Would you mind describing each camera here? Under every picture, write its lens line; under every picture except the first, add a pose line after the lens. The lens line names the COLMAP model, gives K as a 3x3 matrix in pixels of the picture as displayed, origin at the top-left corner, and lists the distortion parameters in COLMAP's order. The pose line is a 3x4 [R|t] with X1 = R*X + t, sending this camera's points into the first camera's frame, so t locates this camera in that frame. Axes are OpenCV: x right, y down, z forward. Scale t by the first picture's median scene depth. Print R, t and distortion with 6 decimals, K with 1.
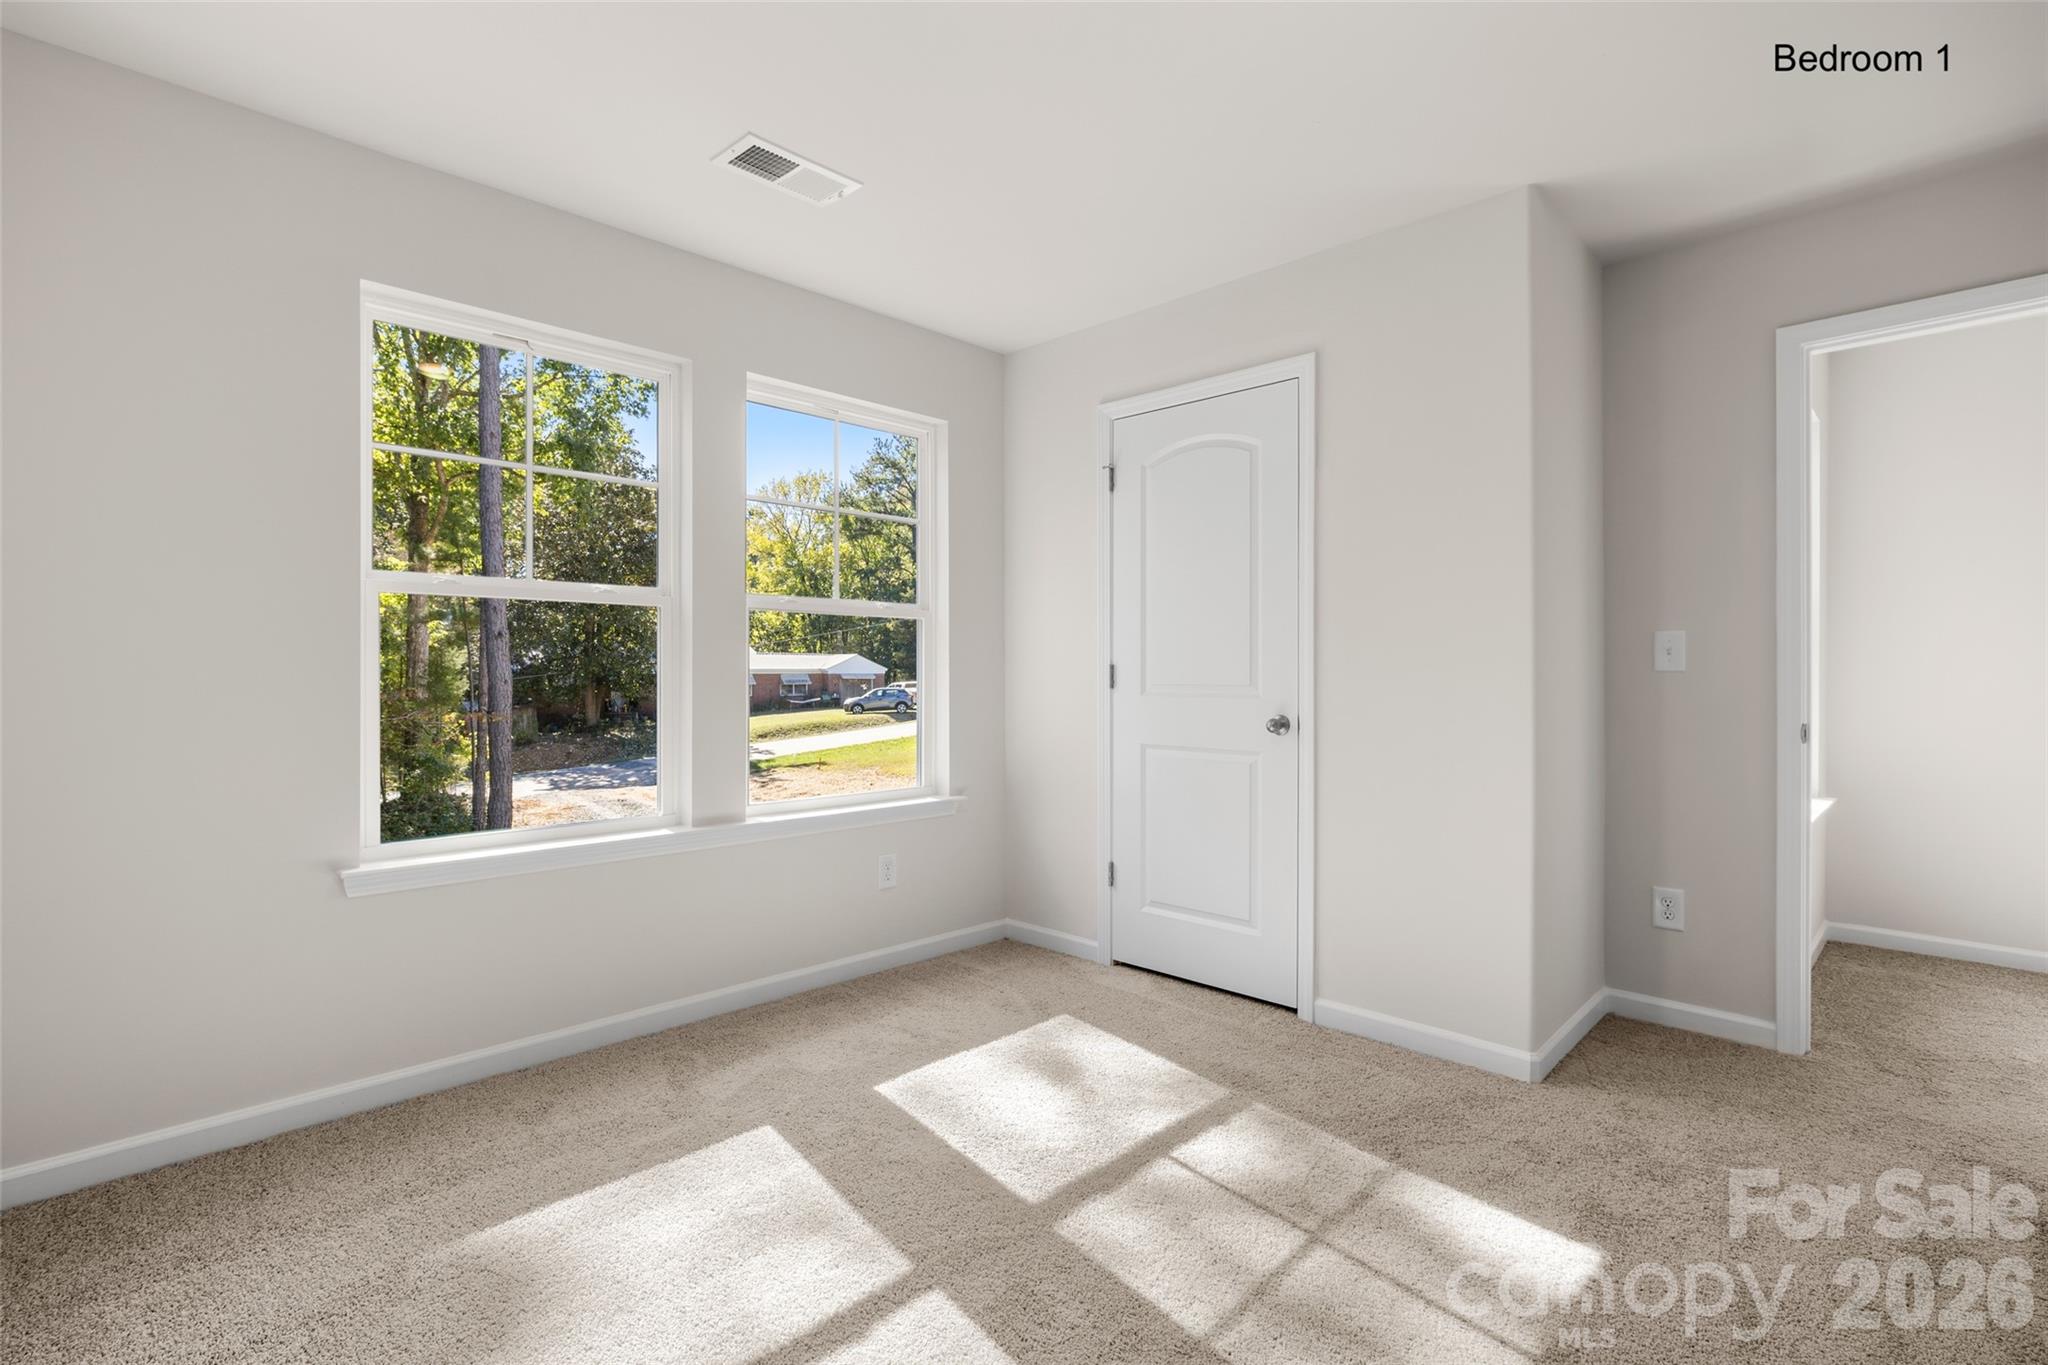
lens RADIAL K [[961.4, 0, 1026.4], [0, 961.4, 678.8], [0, 0, 1]] dist [-0.011206, 0.000424]
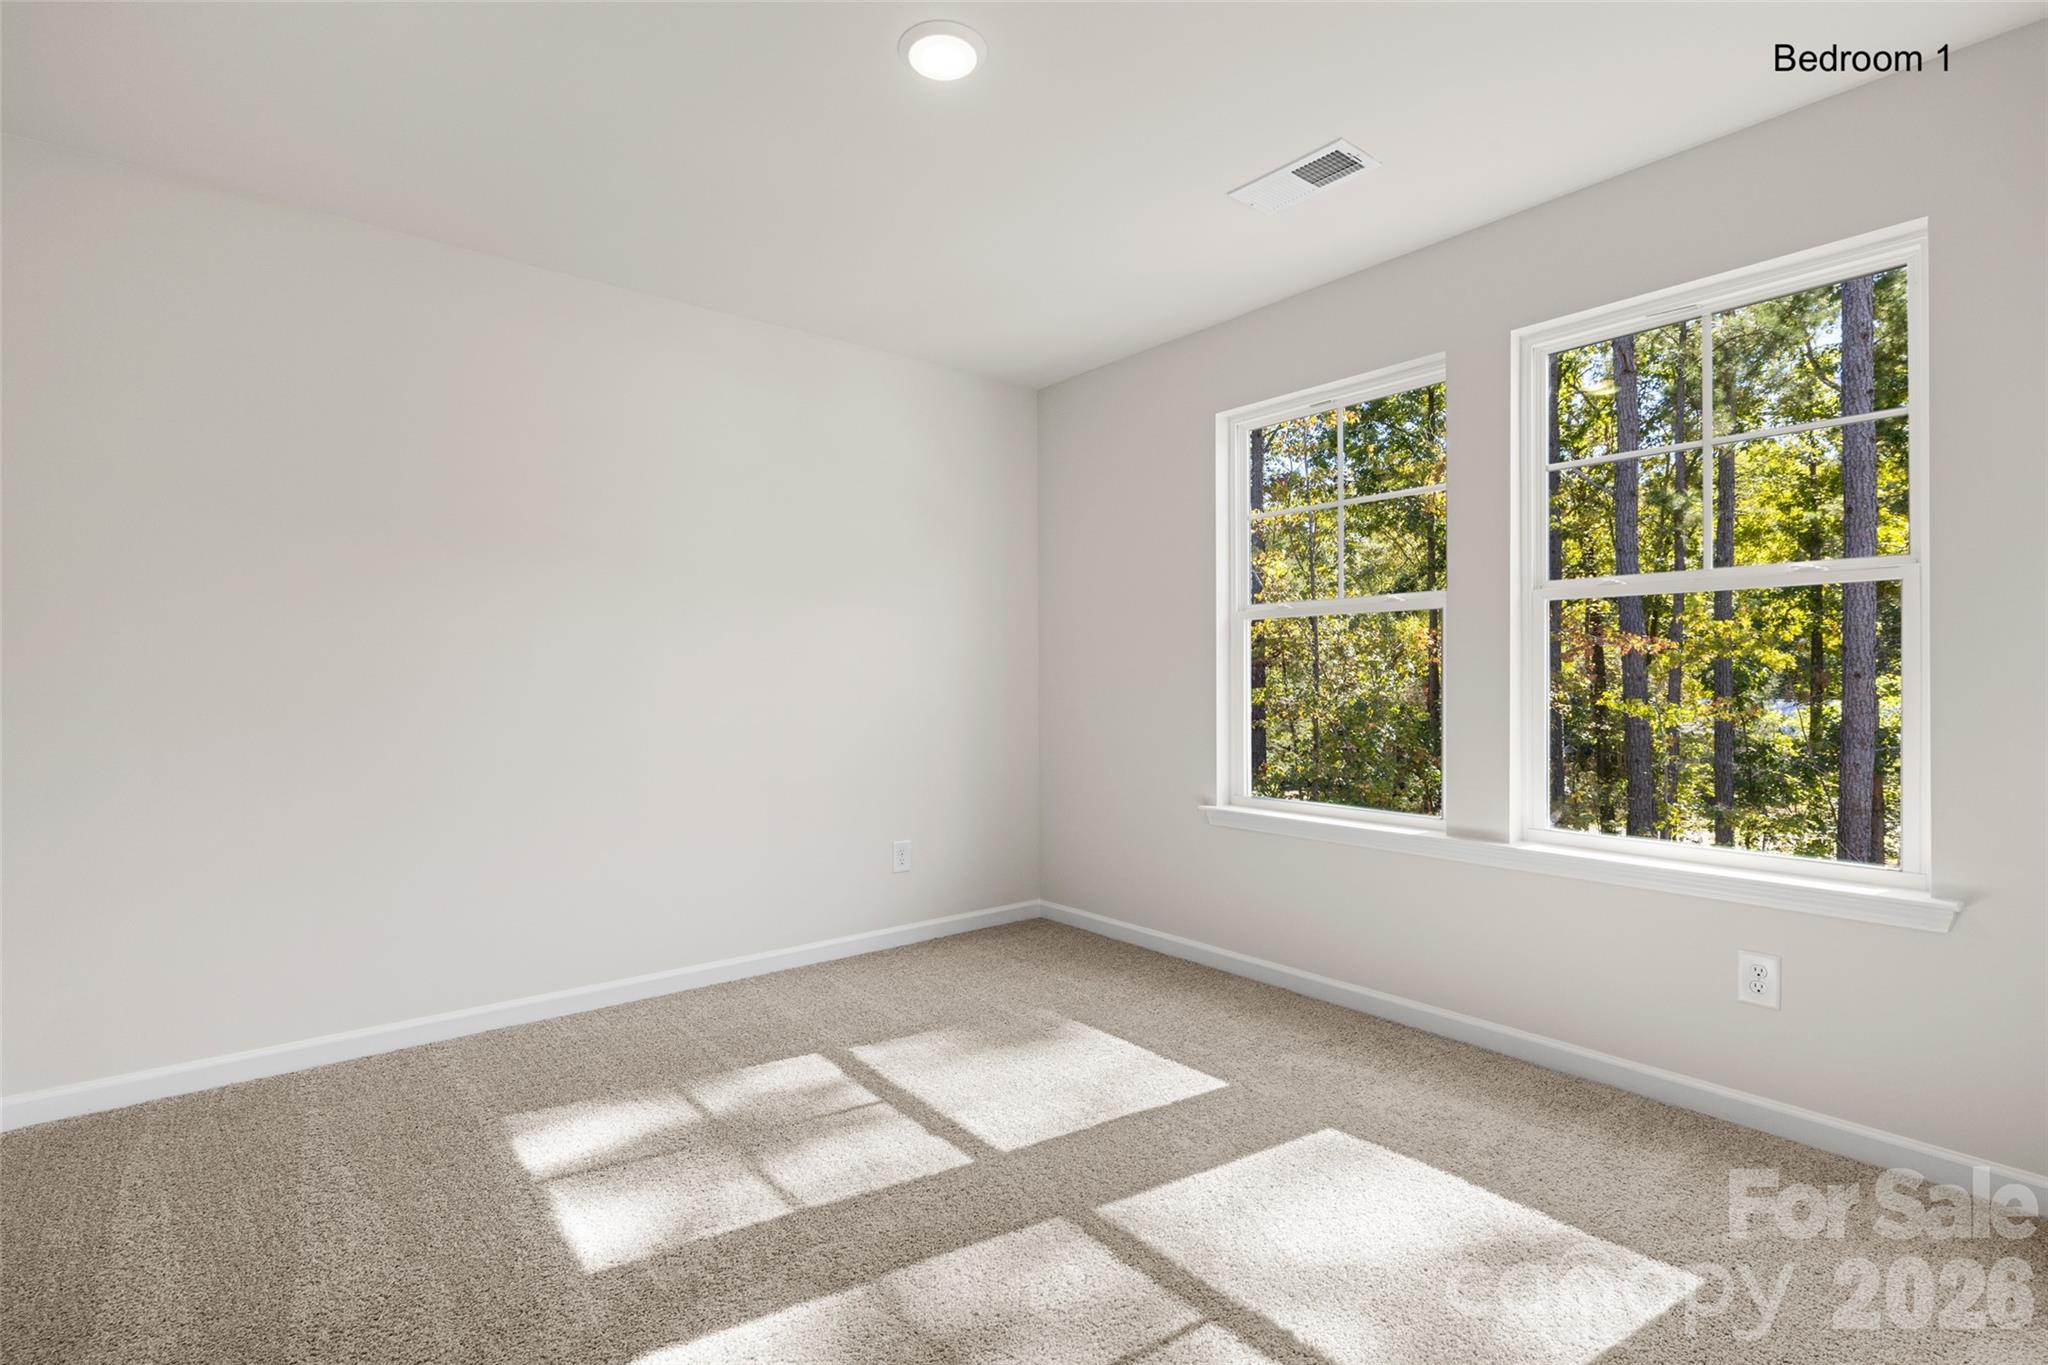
lens RADIAL K [[961.4, 0, 1014.1], [0, 961.4, 679.7], [0, 0, 1]] dist [-0.011206, 0.000424]
pose [[-0.137273, -0.001378, -0.990532, 0.785385], [-0.000118, 0.999999, -0.001375, 0.001036], [0.990533, -0.000072, -0.137273, 0.829691]]
